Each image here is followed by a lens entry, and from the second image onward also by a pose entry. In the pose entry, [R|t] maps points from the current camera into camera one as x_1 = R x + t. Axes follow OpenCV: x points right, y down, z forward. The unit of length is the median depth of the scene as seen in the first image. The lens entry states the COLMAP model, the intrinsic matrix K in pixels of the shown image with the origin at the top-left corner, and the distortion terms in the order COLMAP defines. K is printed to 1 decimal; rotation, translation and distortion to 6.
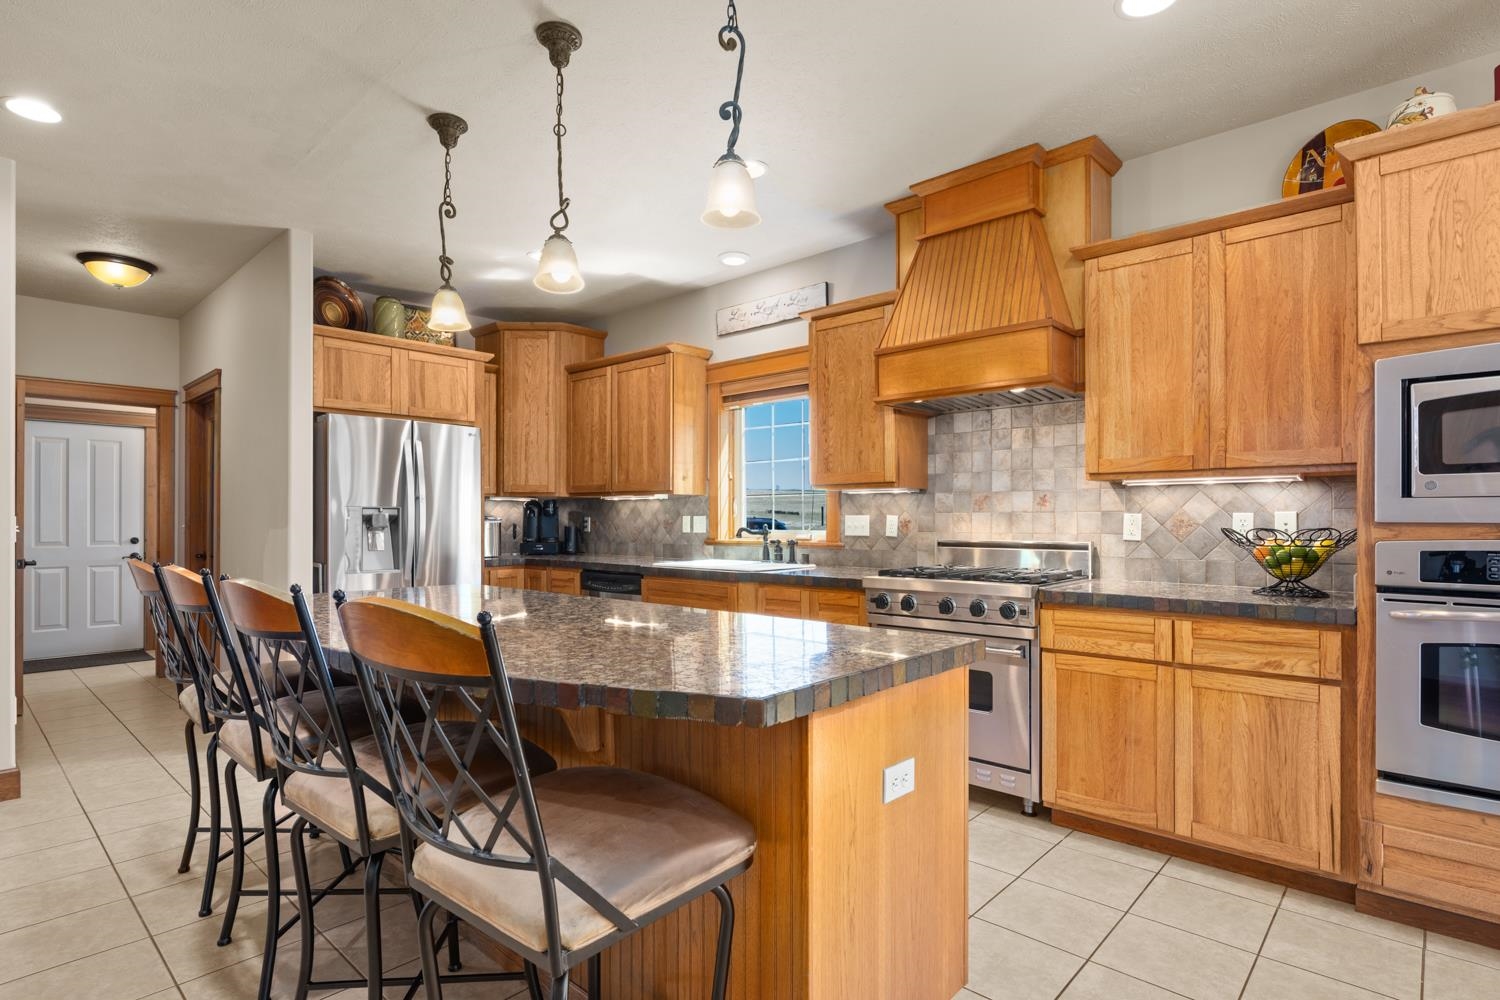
lens RADIAL K [[758.2, 0, 752.4], [0, 758.2, 515.4], [0, 0, 1]] dist [-0.003486, -0.000690]
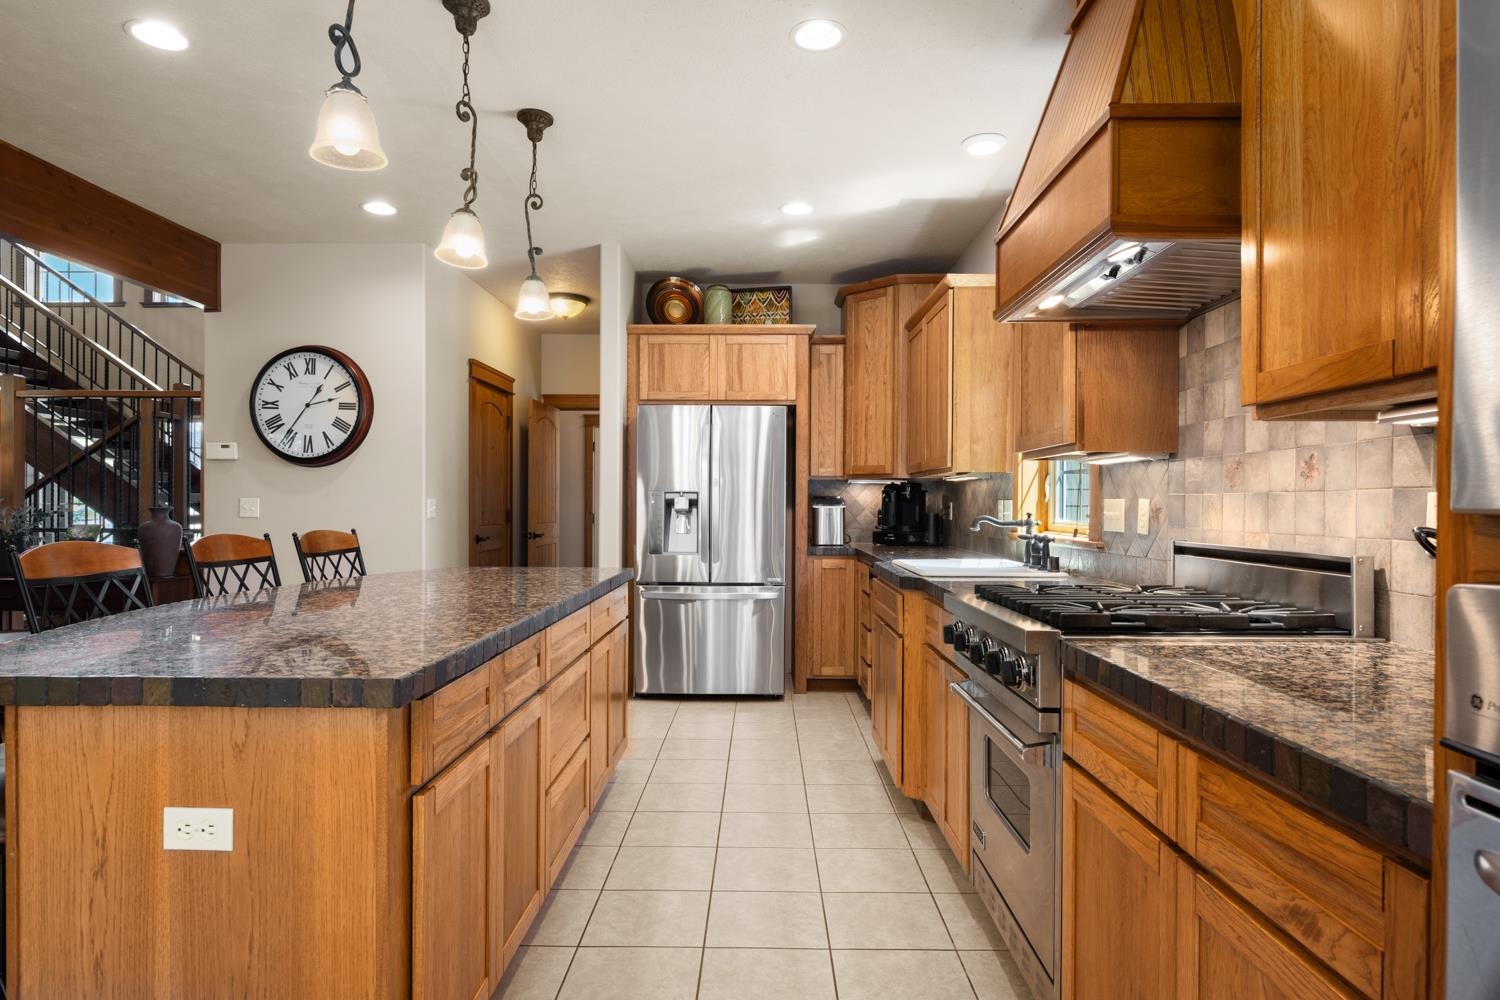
lens RADIAL K [[847.9, 0, 752.1], [0, 847.9, 506.4], [0, 0, 1]] dist [-0.000245, -0.000472]
pose [[0.667977, 0.005833, -0.744159, 0.507452], [-0.002389, 0.999981, 0.005693, 0.003129], [0.744178, -0.002024, 0.667978, 0.345270]]
